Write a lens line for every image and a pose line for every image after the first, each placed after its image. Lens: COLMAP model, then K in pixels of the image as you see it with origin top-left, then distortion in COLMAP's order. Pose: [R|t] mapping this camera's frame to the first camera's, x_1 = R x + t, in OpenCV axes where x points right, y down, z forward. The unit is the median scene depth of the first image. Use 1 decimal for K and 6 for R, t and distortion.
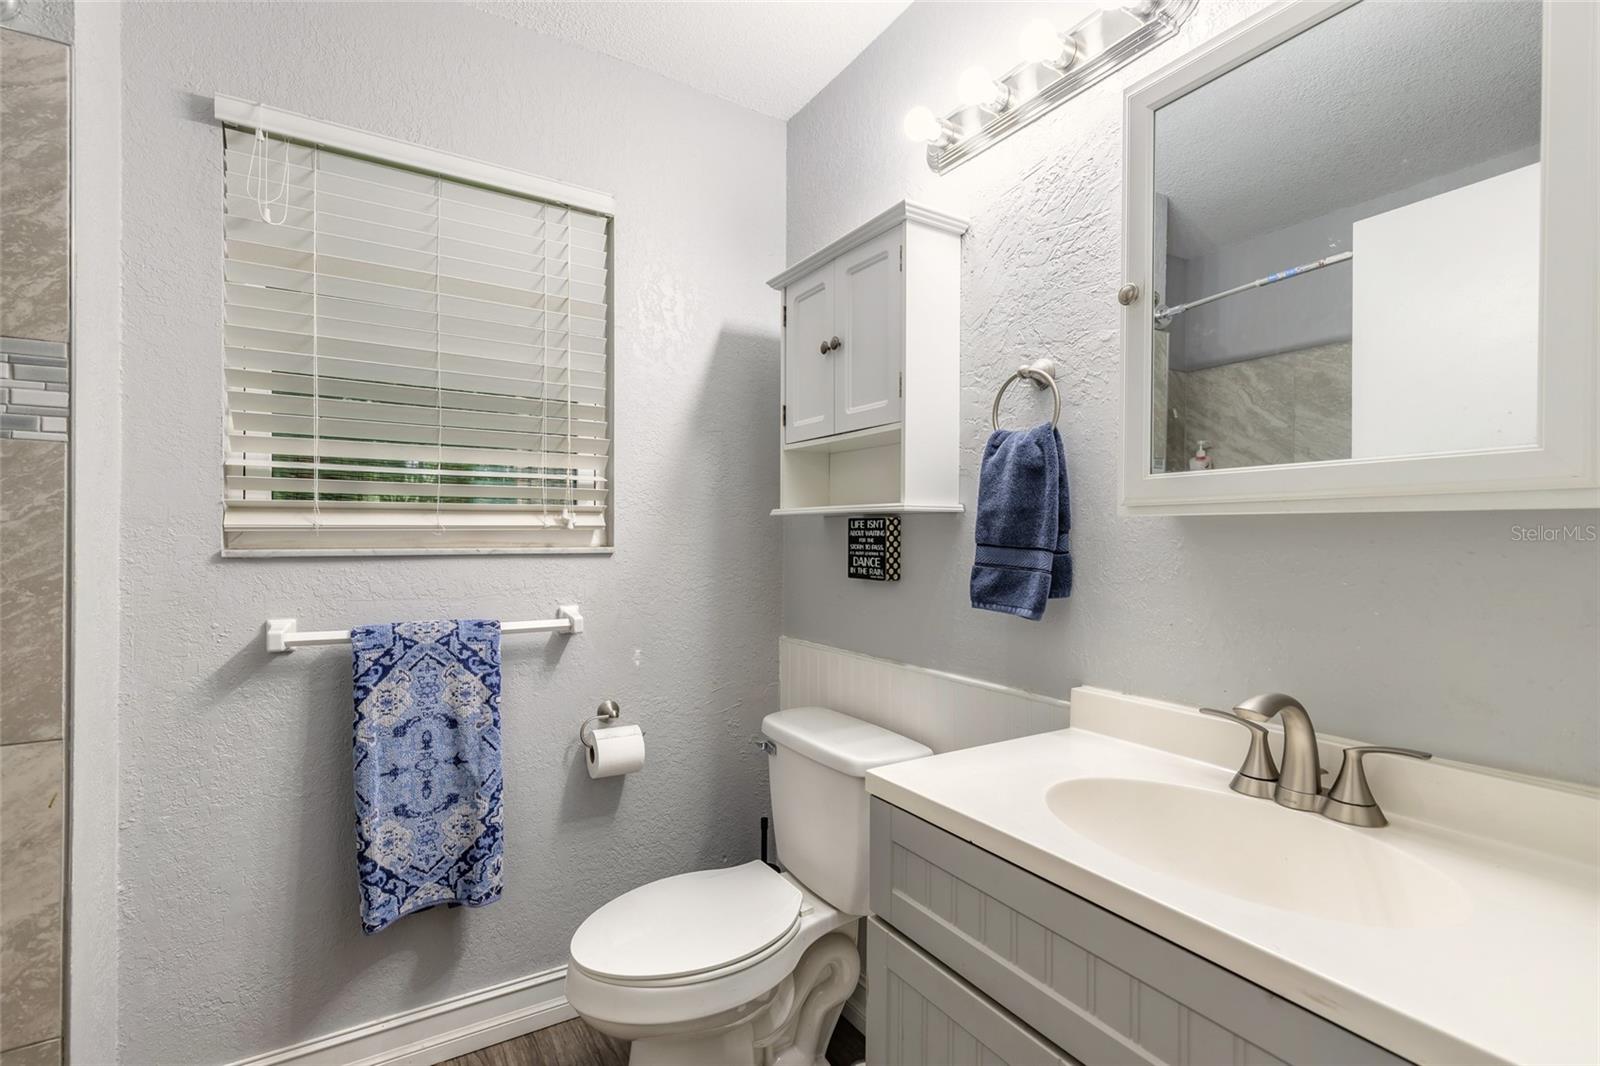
lens RADIAL K [[721.6, 0, 795.0], [0, 721.6, 537.4], [0, 0, 1]] dist [0.005508, -0.000708]
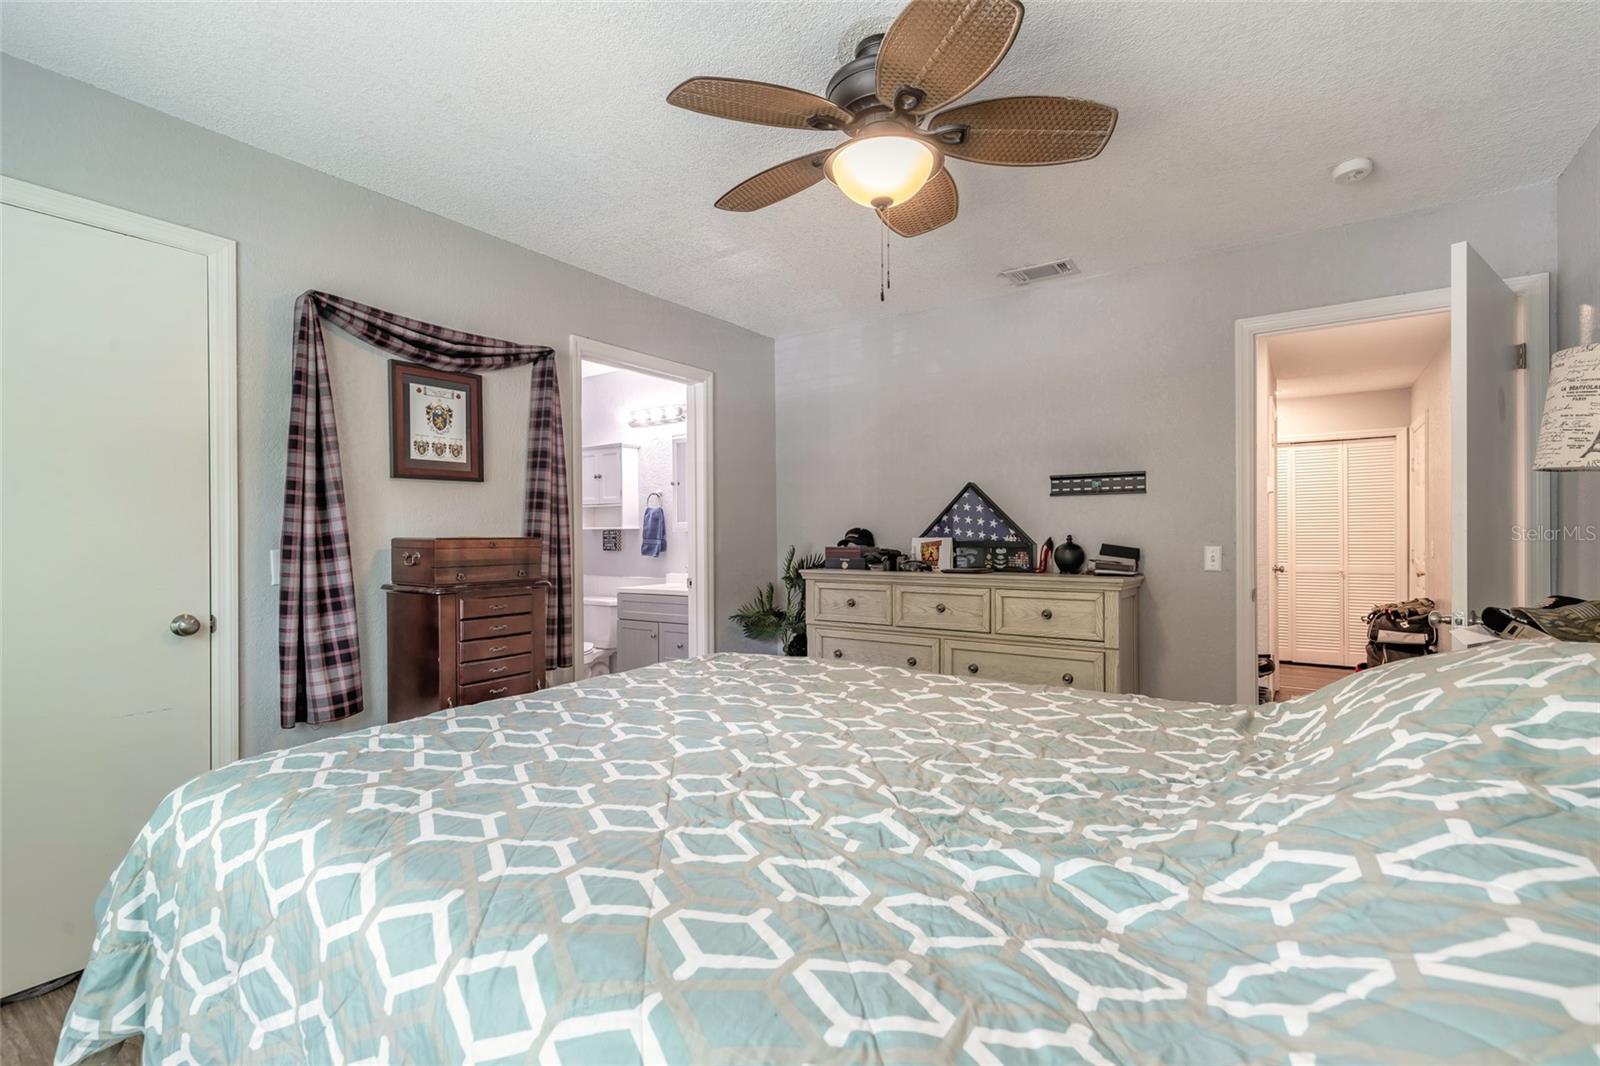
lens RADIAL K [[721.6, 0, 795.0], [0, 721.6, 537.4], [0, 0, 1]] dist [0.005508, -0.000708]
pose [[0.919865, -0.010316, 0.392099, -0.436927], [0.009358, 0.999947, 0.004353, -0.003023], [-0.392123, -0.000335, 0.919913, -2.466055]]
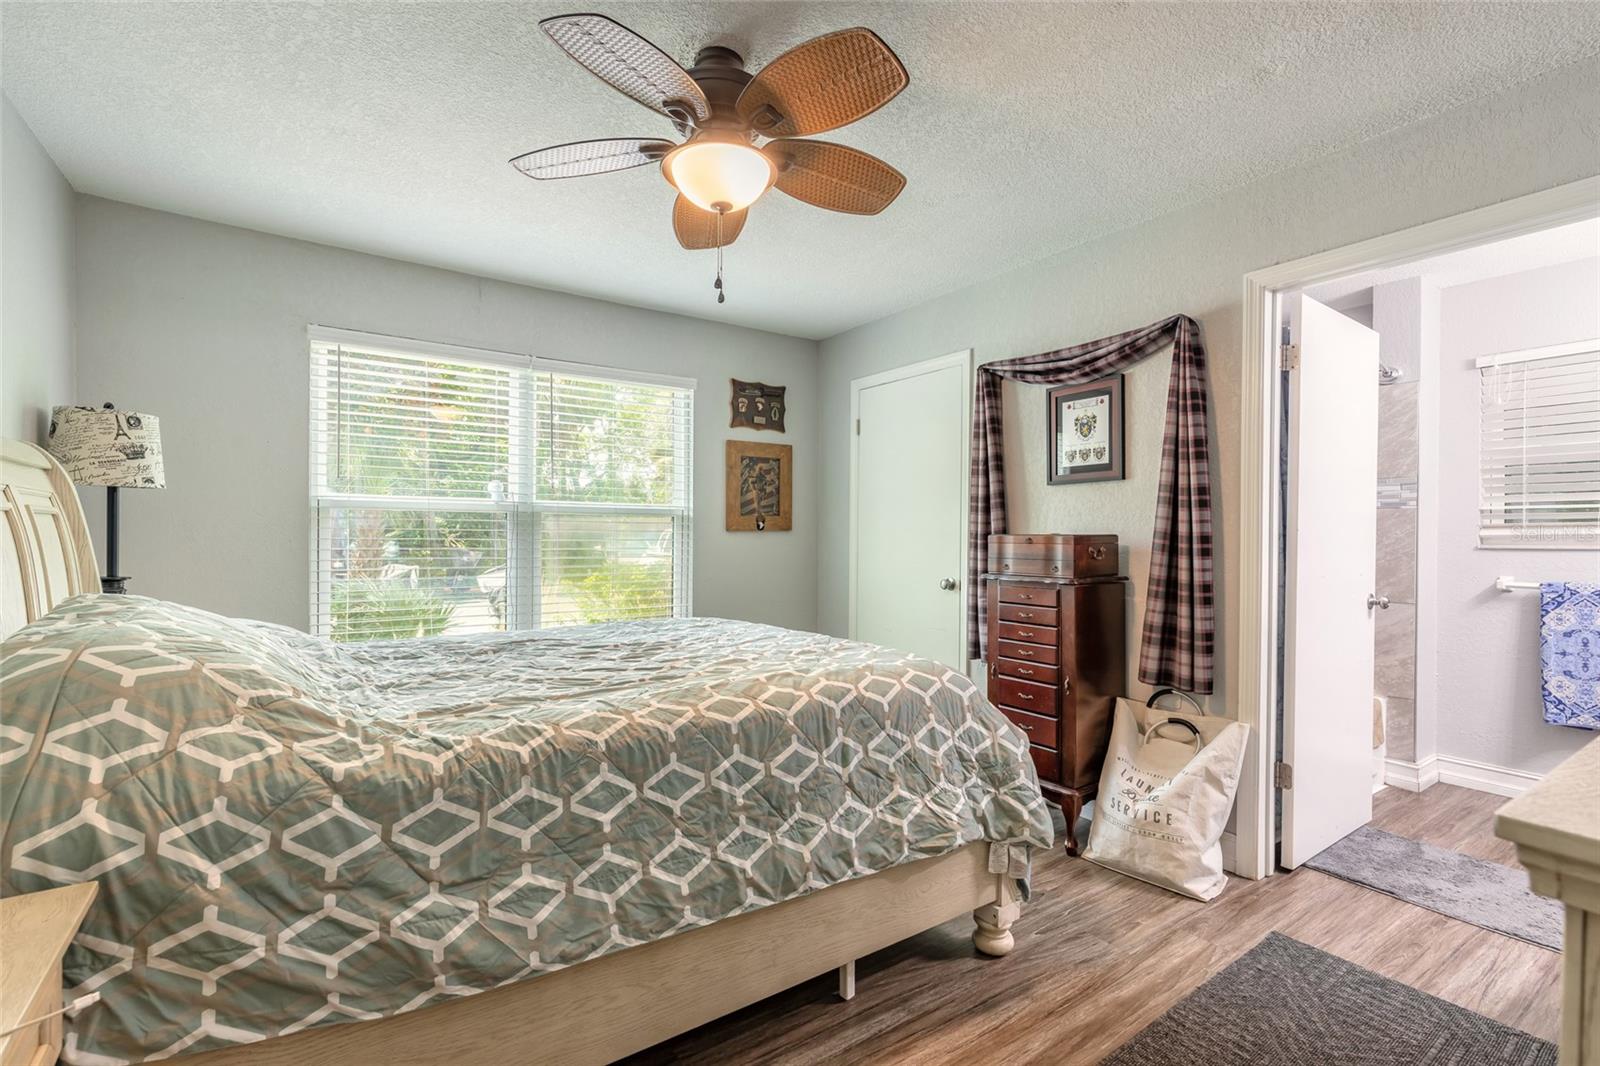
lens RADIAL K [[721.6, 0, 795.0], [0, 721.6, 537.4], [0, 0, 1]] dist [0.005508, -0.000708]
pose [[0.041029, -0.000527, -0.999158, 1.456064], [-0.008781, 0.999961, -0.000888, 0.013508], [0.999119, 0.008810, 0.041022, -1.309456]]
